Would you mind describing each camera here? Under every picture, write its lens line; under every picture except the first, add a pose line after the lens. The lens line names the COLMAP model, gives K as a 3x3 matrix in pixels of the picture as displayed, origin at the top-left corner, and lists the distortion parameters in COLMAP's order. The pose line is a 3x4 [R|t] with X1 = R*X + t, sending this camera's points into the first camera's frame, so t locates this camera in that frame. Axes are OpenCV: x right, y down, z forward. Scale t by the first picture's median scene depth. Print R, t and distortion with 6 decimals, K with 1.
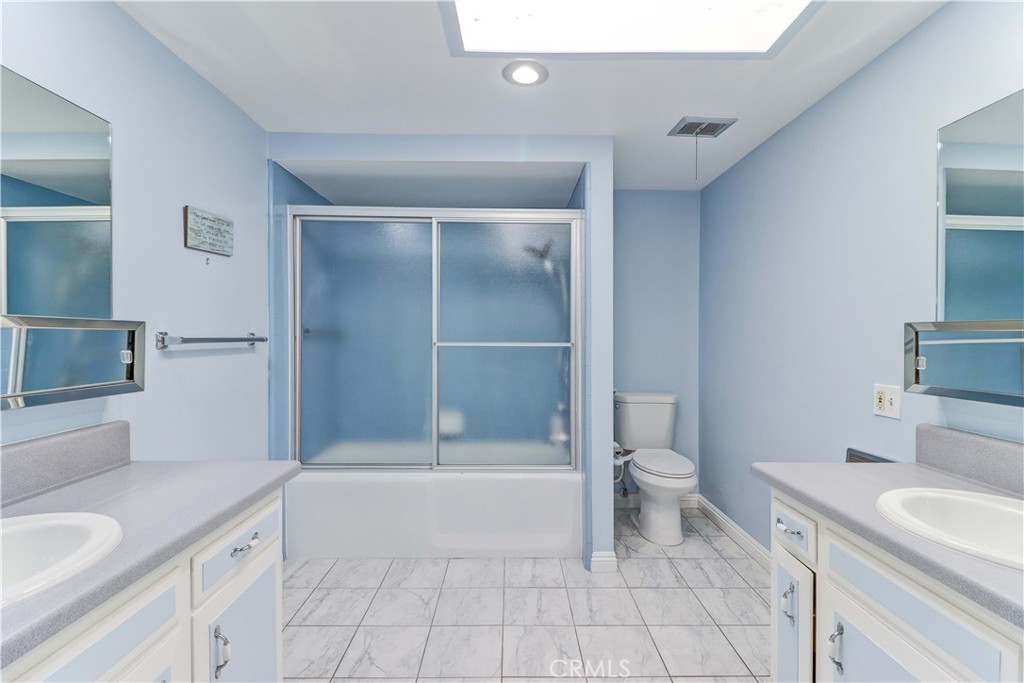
lens RADIAL K [[476.2, 0, 515.9], [0, 476.2, 331.0], [0, 0, 1]] dist [0.014730, -0.013289]
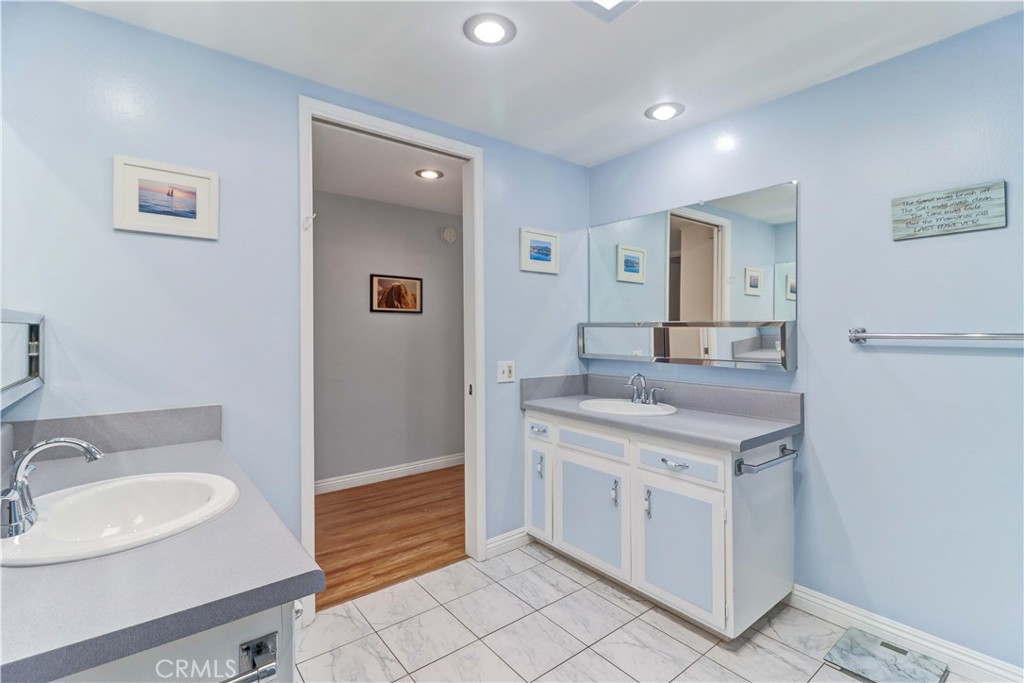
lens RADIAL K [[476.2, 0, 515.9], [0, 476.2, 331.0], [0, 0, 1]] dist [0.014730, -0.013289]
pose [[-0.786751, 0.000164, -0.617270, 0.443250], [-0.002578, 0.999990, 0.003551, 0.006650], [0.617265, 0.004385, -0.786743, 1.064645]]
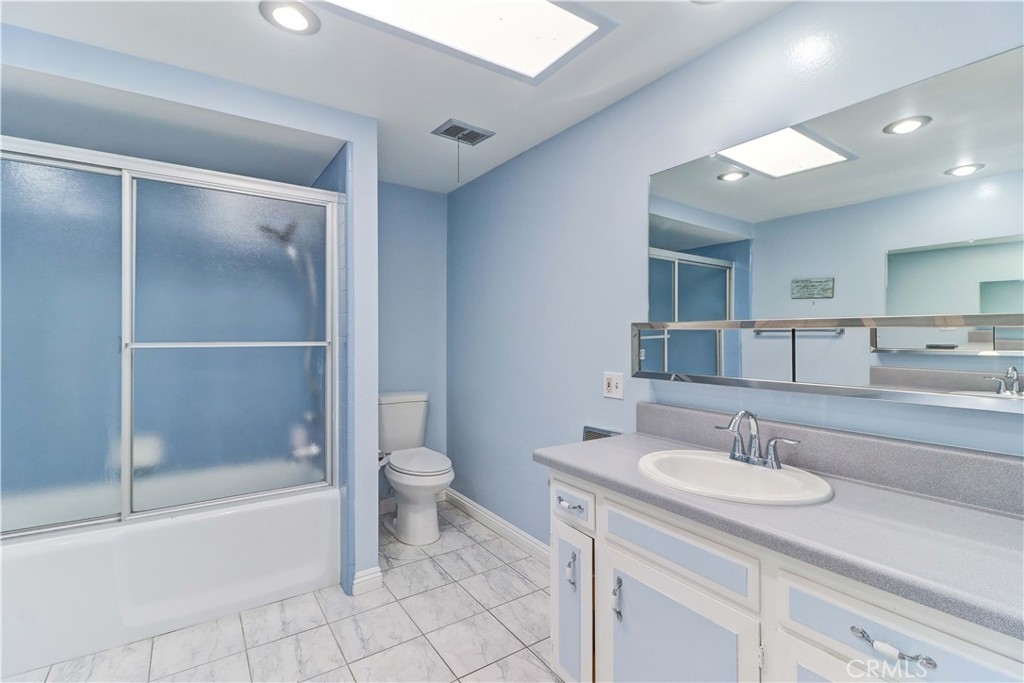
lens RADIAL K [[473.9, 0, 520.2], [0, 473.9, 326.4], [0, 0, 1]] dist [0.014985, -0.011217]
pose [[0.827743, 0.007033, 0.561063, -0.093789], [-0.003916, 0.999969, -0.006759, 0.001145], [-0.561094, 0.003398, 0.827745, 0.083186]]
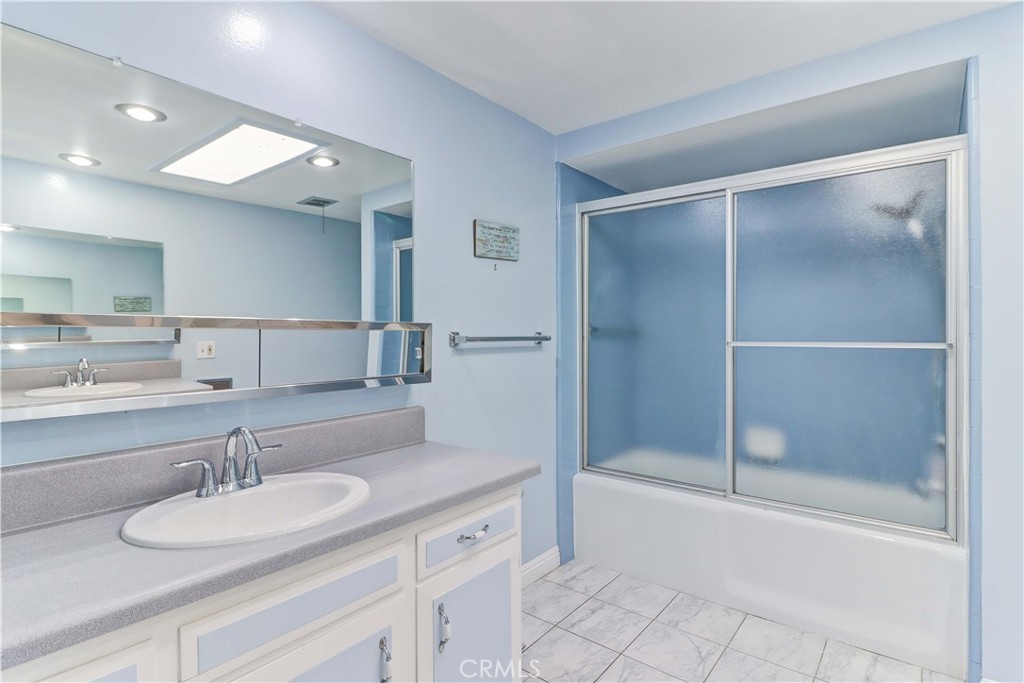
lens RADIAL K [[514.9, 0, 517.9], [0, 514.9, 330.6], [0, 0, 1]] dist [0.017781, -0.018034]
pose [[0.773756, -0.010207, -0.633402, 0.125963], [0.012211, 0.999925, -0.001195, 0.001415], [0.633366, -0.006810, 0.773822, 0.102352]]
